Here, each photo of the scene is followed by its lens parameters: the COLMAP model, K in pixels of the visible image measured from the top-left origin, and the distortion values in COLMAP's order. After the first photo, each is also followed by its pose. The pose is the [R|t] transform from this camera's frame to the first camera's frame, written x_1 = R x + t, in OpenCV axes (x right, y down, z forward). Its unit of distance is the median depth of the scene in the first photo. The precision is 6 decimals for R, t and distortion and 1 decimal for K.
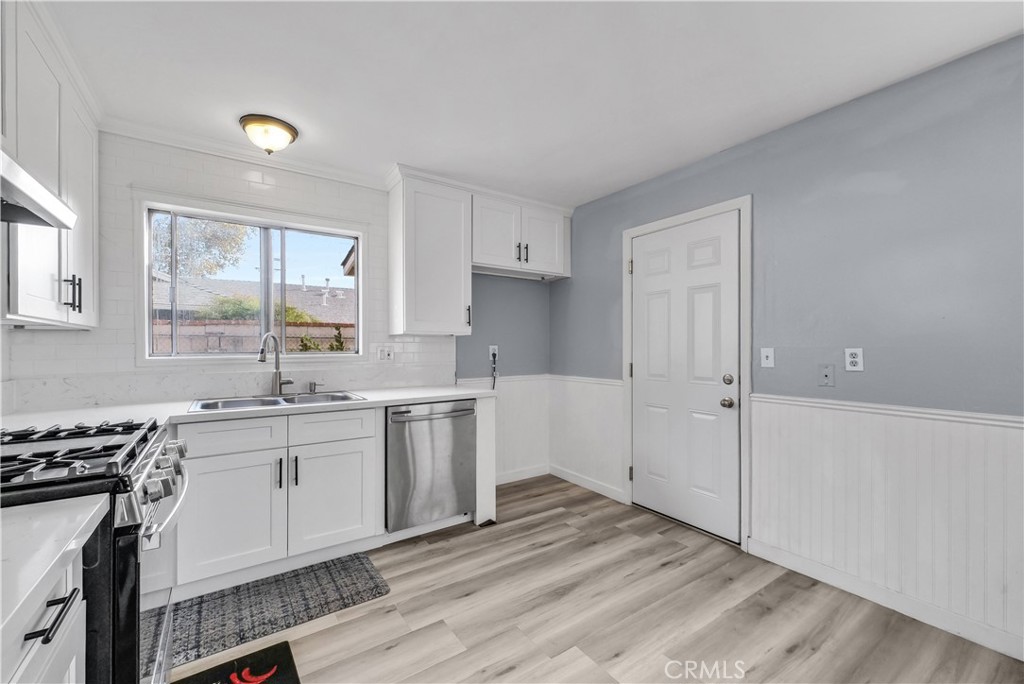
lens RADIAL K [[420.9, 0, 509.0], [0, 420.9, 342.3], [0, 0, 1]] dist [-0.000255, -0.000077]
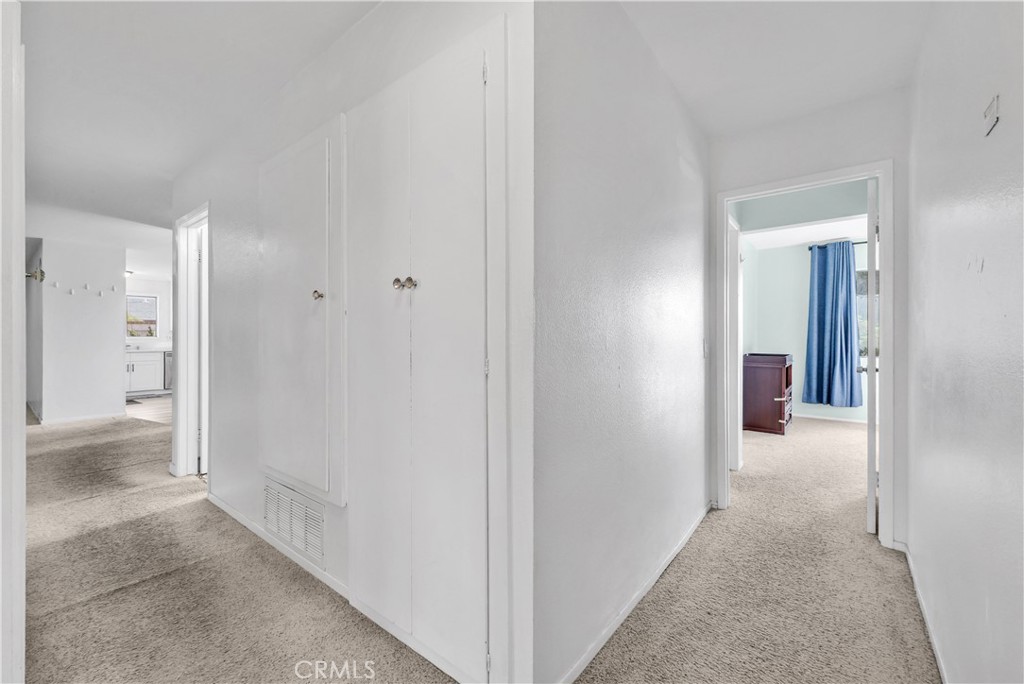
lens RADIAL K [[415.1, 0, 507.7], [0, 415.1, 337.7], [0, 0, 1]] dist [0.001870, 0.000216]
pose [[0.954529, 0.000734, 0.298116, 1.342004], [-0.003361, 0.999960, 0.008299, 0.000866], [-0.298098, -0.008923, 0.954494, -3.009972]]
